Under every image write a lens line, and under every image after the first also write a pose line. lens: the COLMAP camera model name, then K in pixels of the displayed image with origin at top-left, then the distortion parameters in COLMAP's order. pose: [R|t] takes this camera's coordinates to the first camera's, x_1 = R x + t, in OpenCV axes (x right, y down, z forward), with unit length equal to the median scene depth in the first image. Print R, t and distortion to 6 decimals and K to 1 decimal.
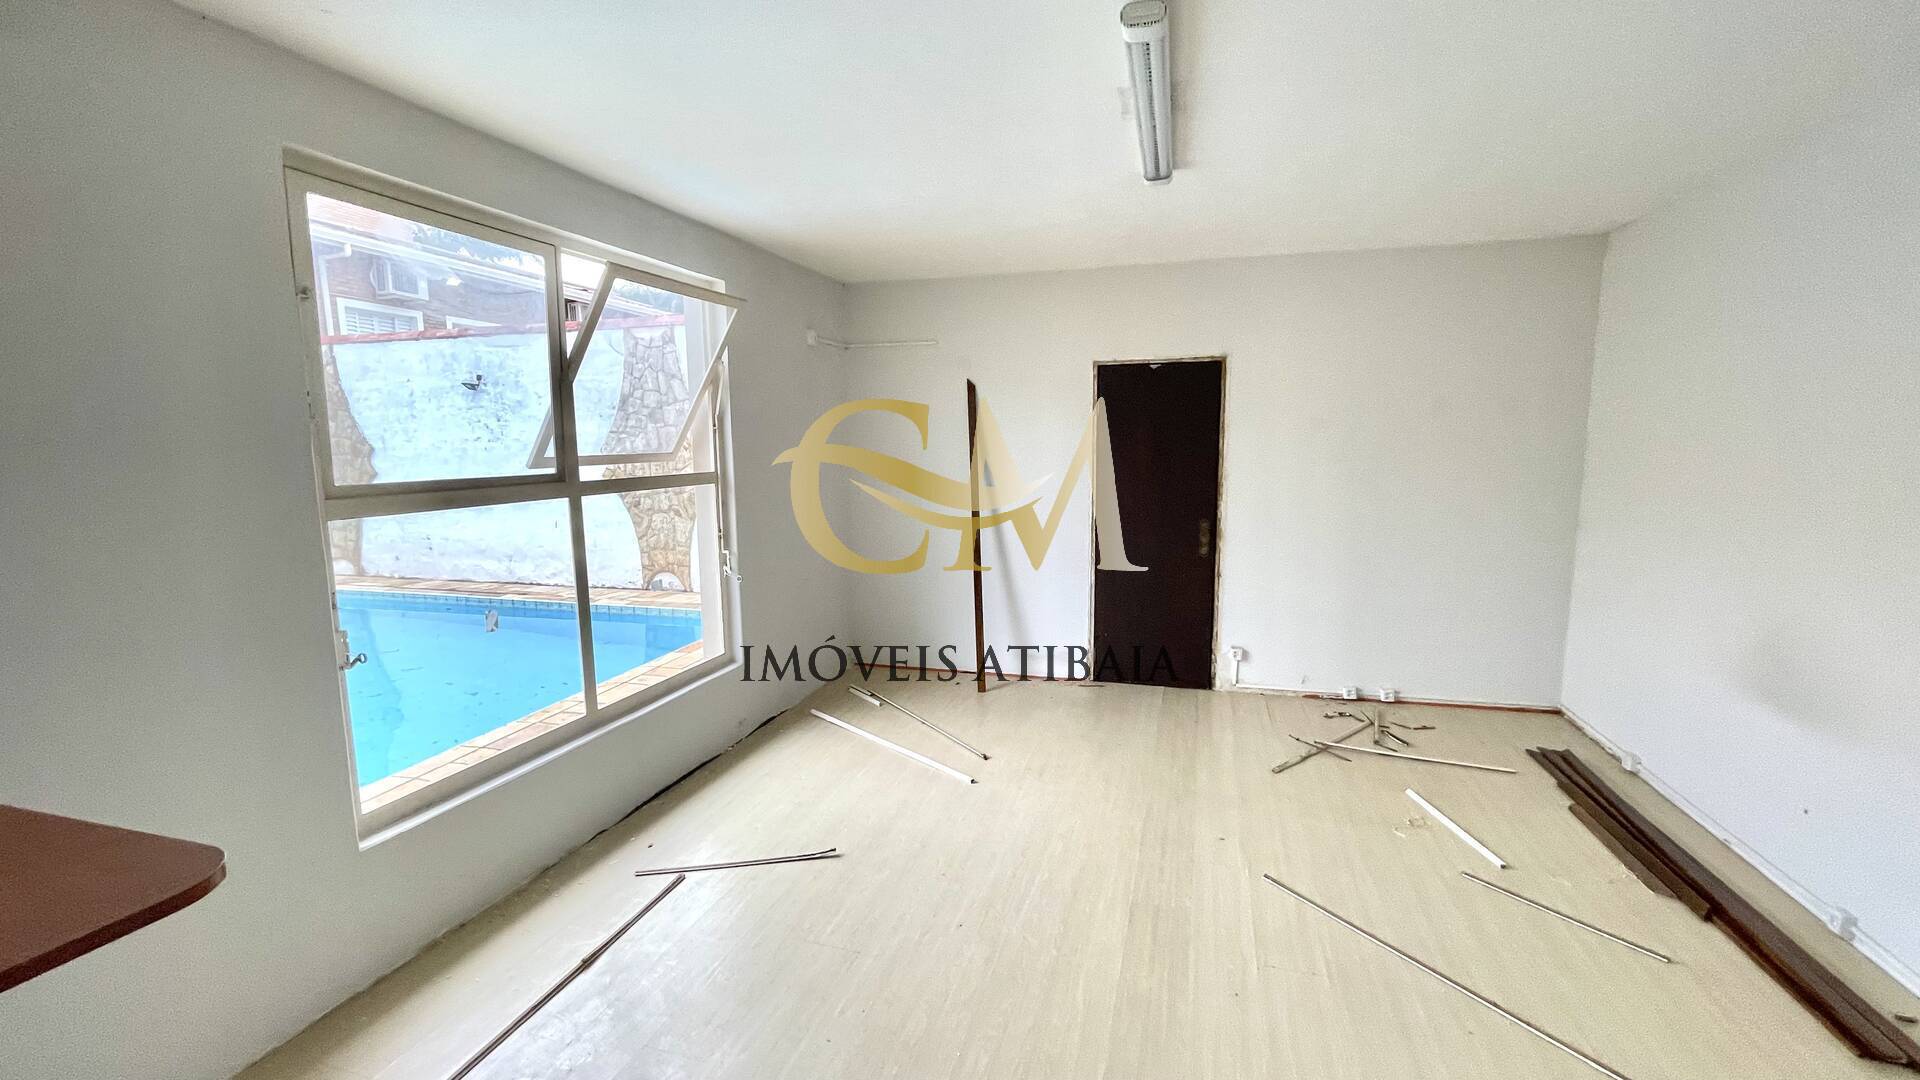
lens RADIAL K [[774.5, 0, 963.8], [0, 774.5, 535.8], [0, 0, 1]] dist [0.000098, -0.001066]
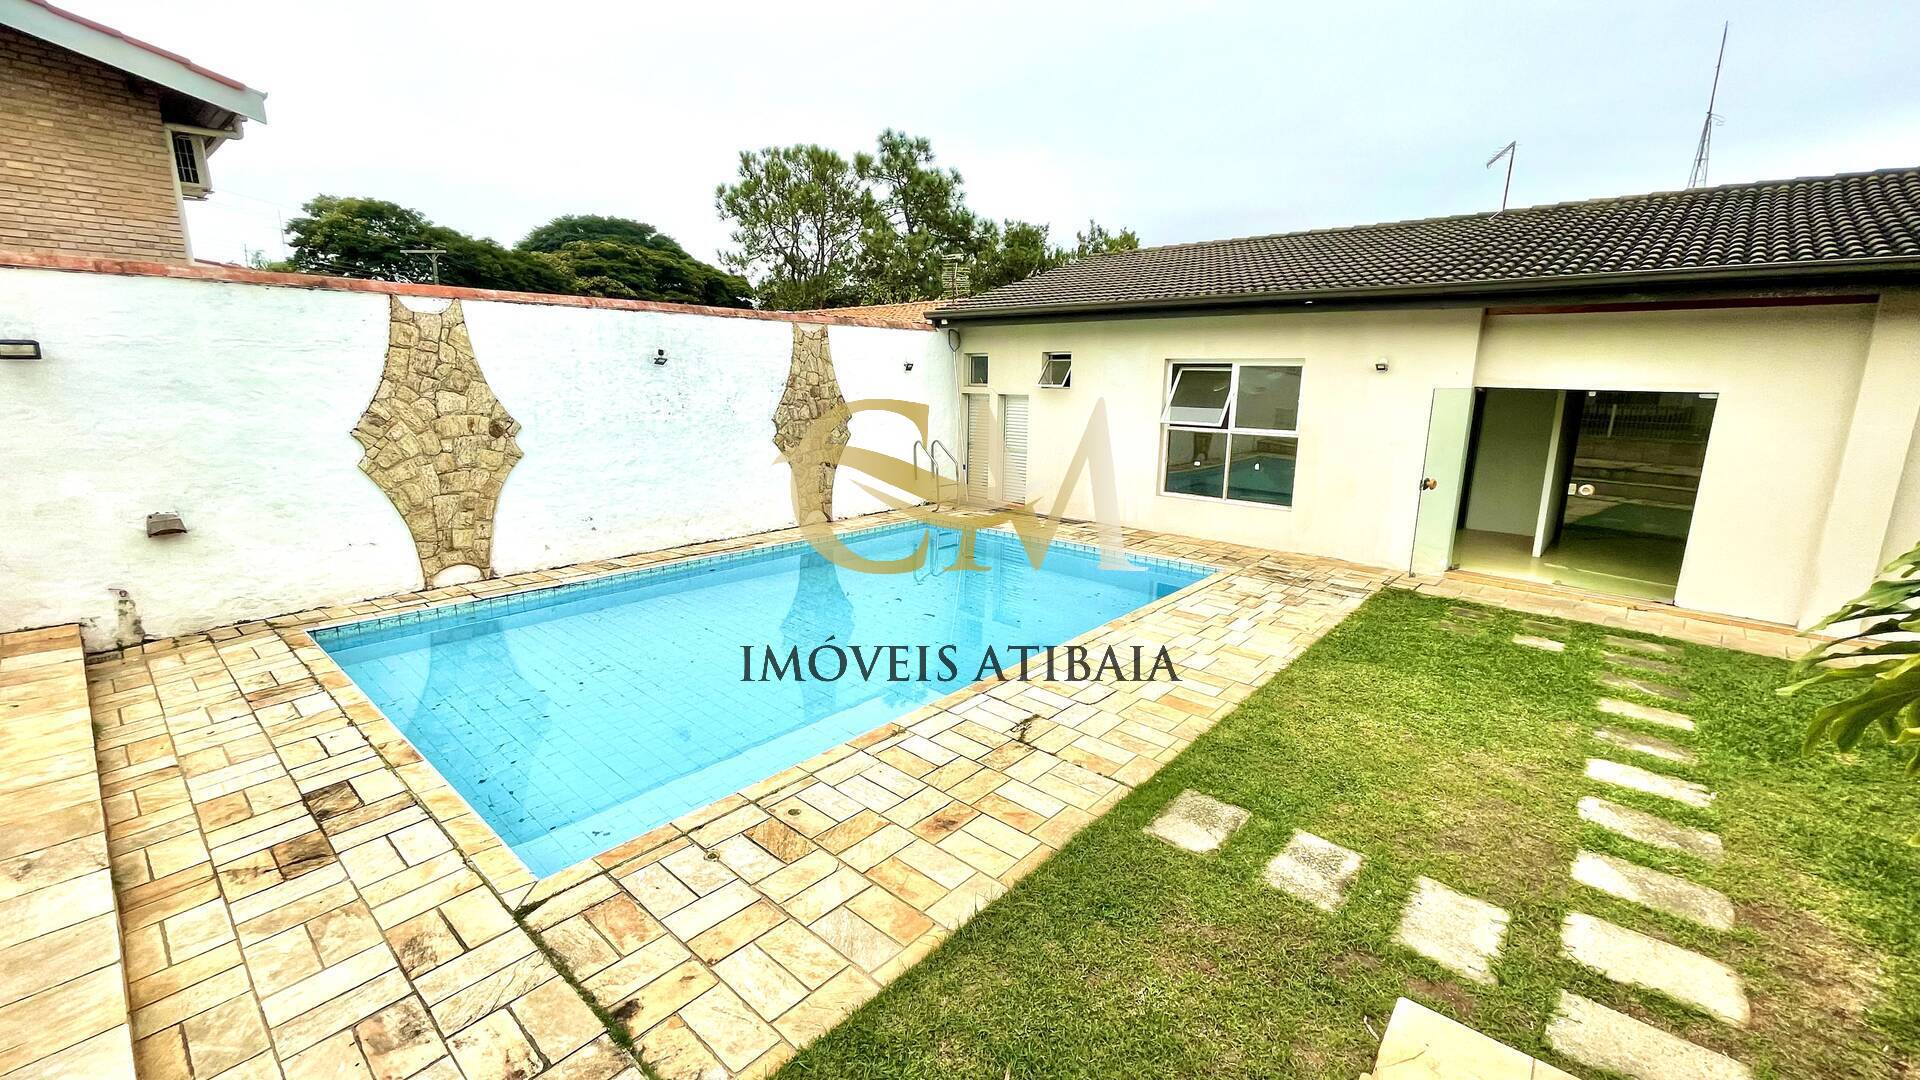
lens RADIAL K [[774.5, 0, 955.2], [0, 774.5, 540.4], [0, 0, 1]] dist [0.000098, -0.001066]
pose [[0.440505, -0.172510, 0.881020, -1.447631], [0.095437, 0.984801, 0.145114, -0.071038], [-0.892663, 0.020158, 0.450274, 0.191497]]
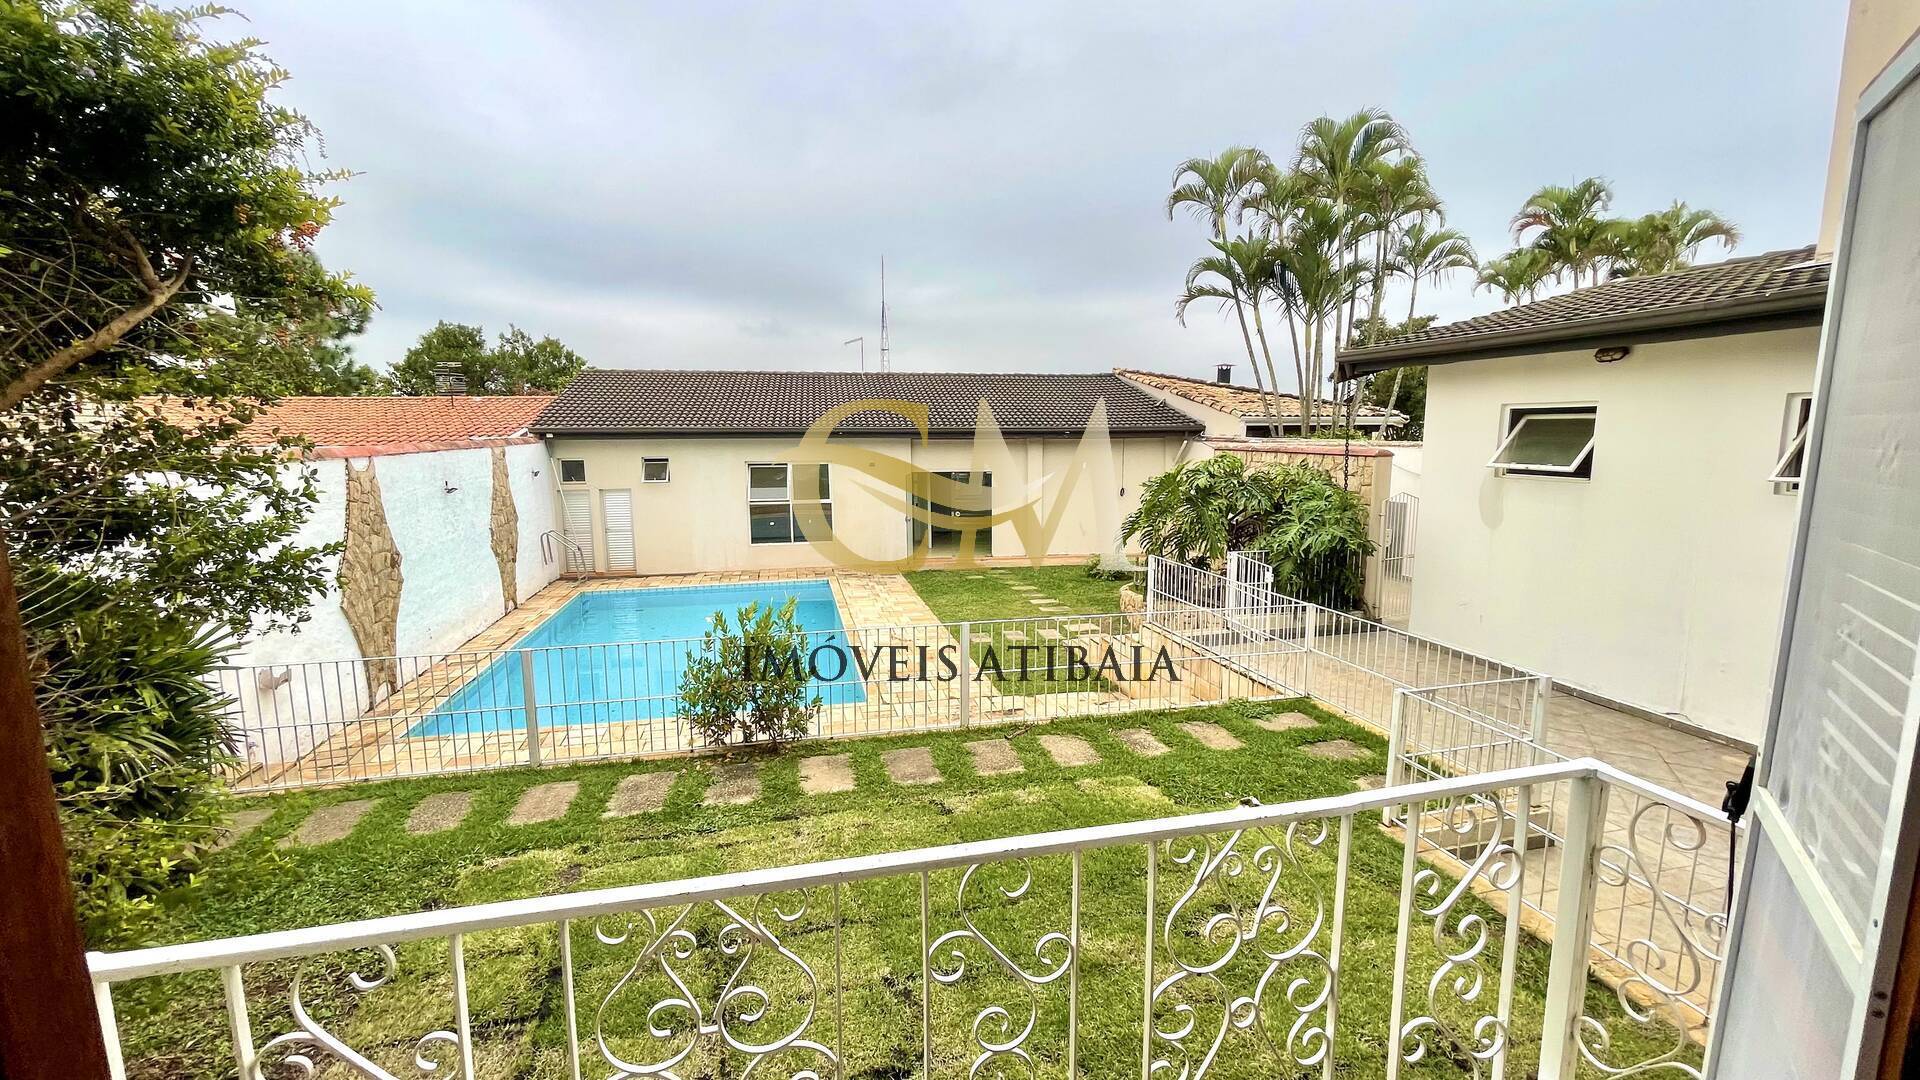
lens RADIAL K [[774.5, 0, 962.1], [0, 774.5, 540.4], [0, 0, 1]] dist [0.000098, -0.001066]
pose [[-0.466847, -0.112576, 0.877144, -2.164890], [0.125671, 0.973353, 0.191810, -0.256417], [-0.875363, 0.199777, -0.440259, 0.865707]]
